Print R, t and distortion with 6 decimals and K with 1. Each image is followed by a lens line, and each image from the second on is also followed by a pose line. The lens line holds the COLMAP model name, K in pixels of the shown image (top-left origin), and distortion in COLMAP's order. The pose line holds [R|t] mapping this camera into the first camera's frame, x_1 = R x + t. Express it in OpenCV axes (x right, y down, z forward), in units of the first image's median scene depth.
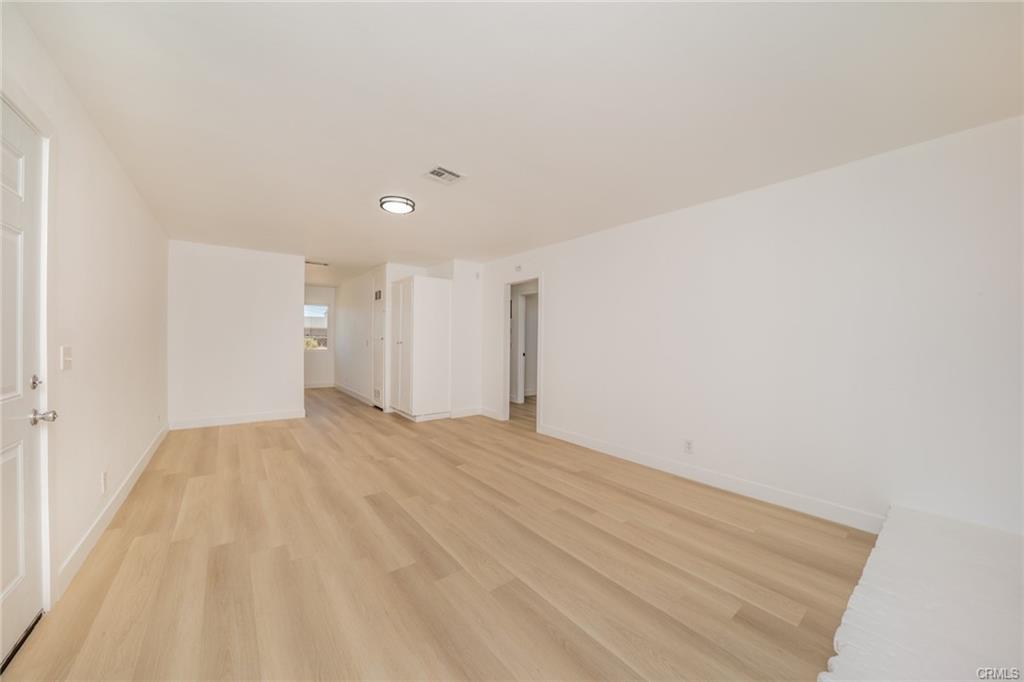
lens RADIAL K [[354.6, 0, 505.1], [0, 354.6, 340.4], [0, 0, 1]] dist [-0.023696, 0.003973]
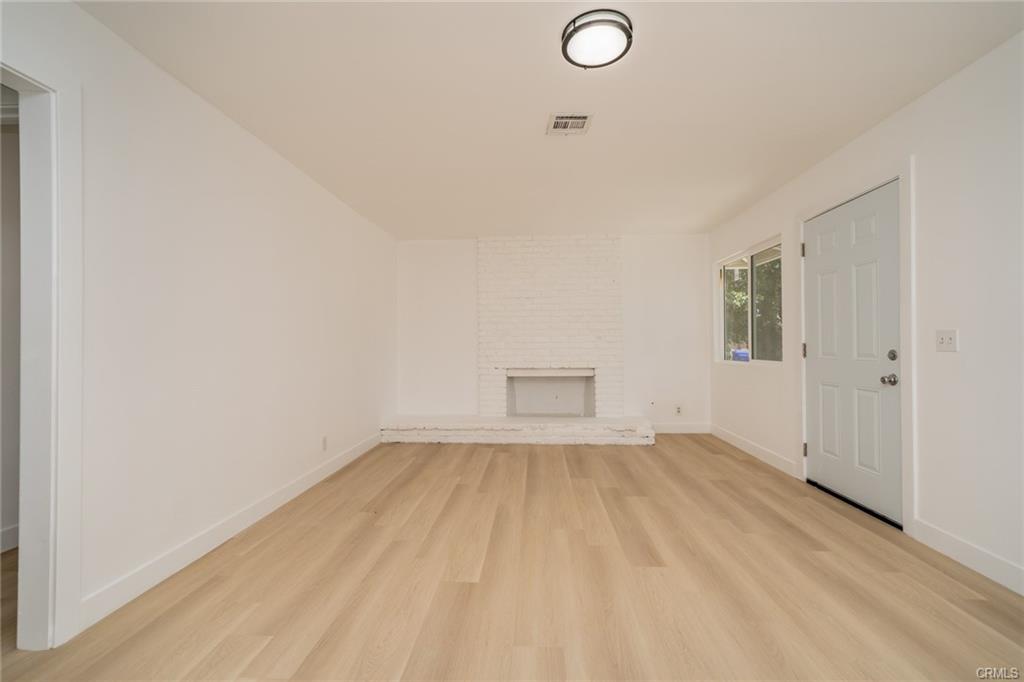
lens RADIAL K [[440.6, 0, 515.7], [0, 440.6, 341.9], [0, 0, 1]] dist [0.011477, 0.000035]
pose [[-0.762940, -0.000741, 0.646469, -0.680400], [0.000268, 0.999999, 0.001463, 0.031897], [-0.646469, 0.001290, -0.762939, 1.705028]]
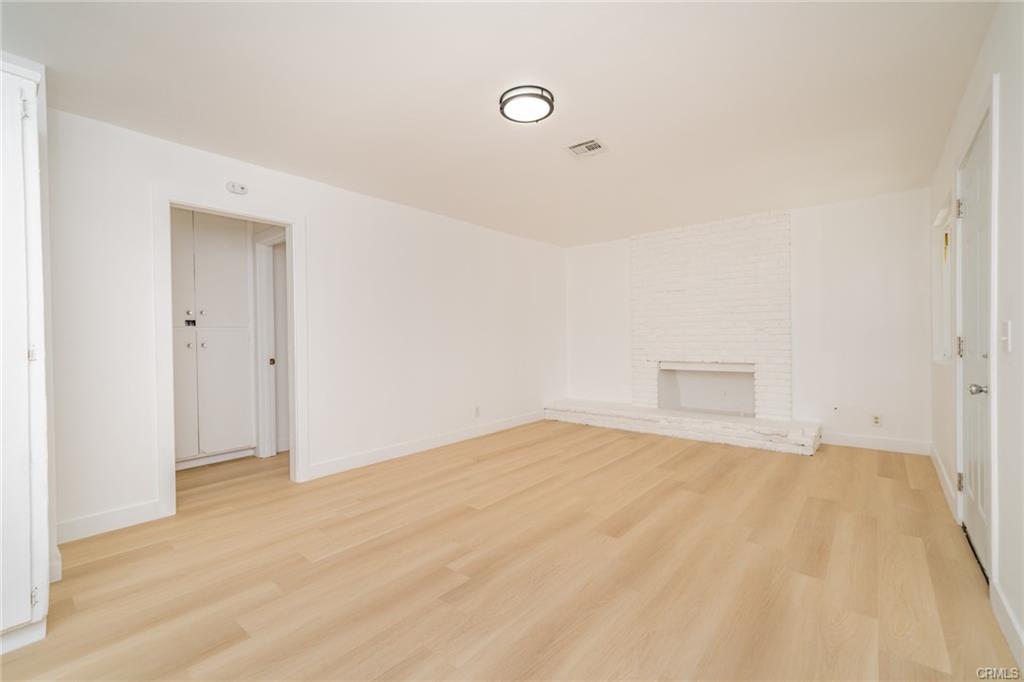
lens RADIAL K [[442.9, 0, 512.0], [0, 442.9, 341.0], [0, 0, 1]] dist [0.012096, -0.000006]
pose [[-0.215919, -0.012380, 0.976333, -1.180752], [0.012945, 0.999795, 0.015541, 0.021902], [-0.976326, 0.015995, -0.215714, 1.333640]]
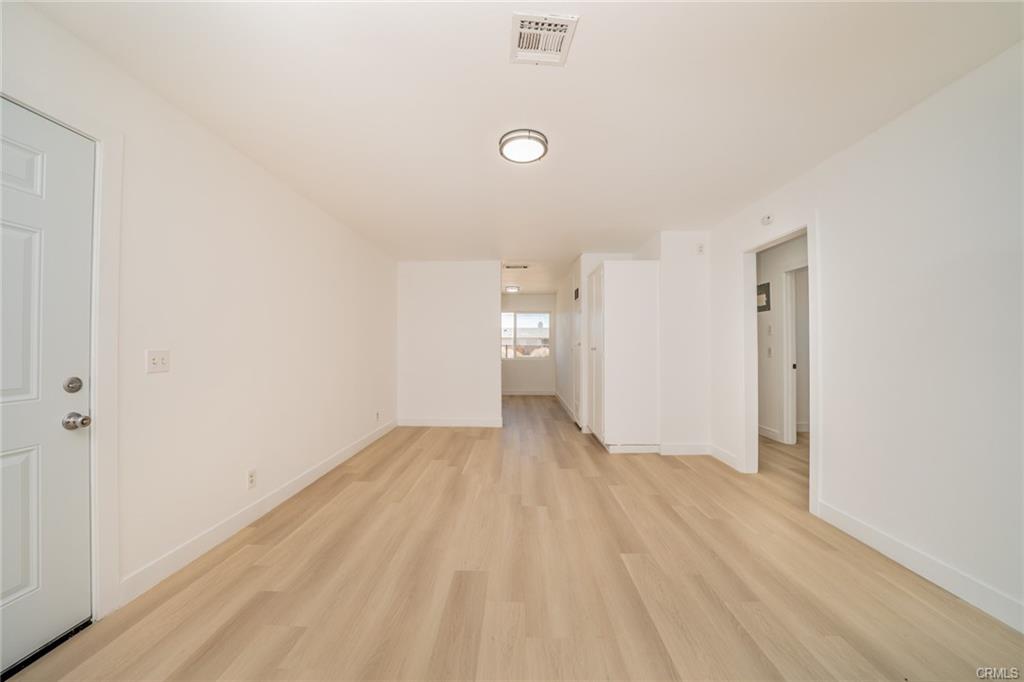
lens RADIAL K [[353.6, 0, 514.3], [0, 353.6, 341.8], [0, 0, 1]] dist [-0.023082, 0.000012]
pose [[0.784412, -0.020026, -0.619917, 0.110563], [0.007631, 0.999715, -0.022639, 0.015081], [0.620193, 0.013028, 0.784341, 0.505546]]
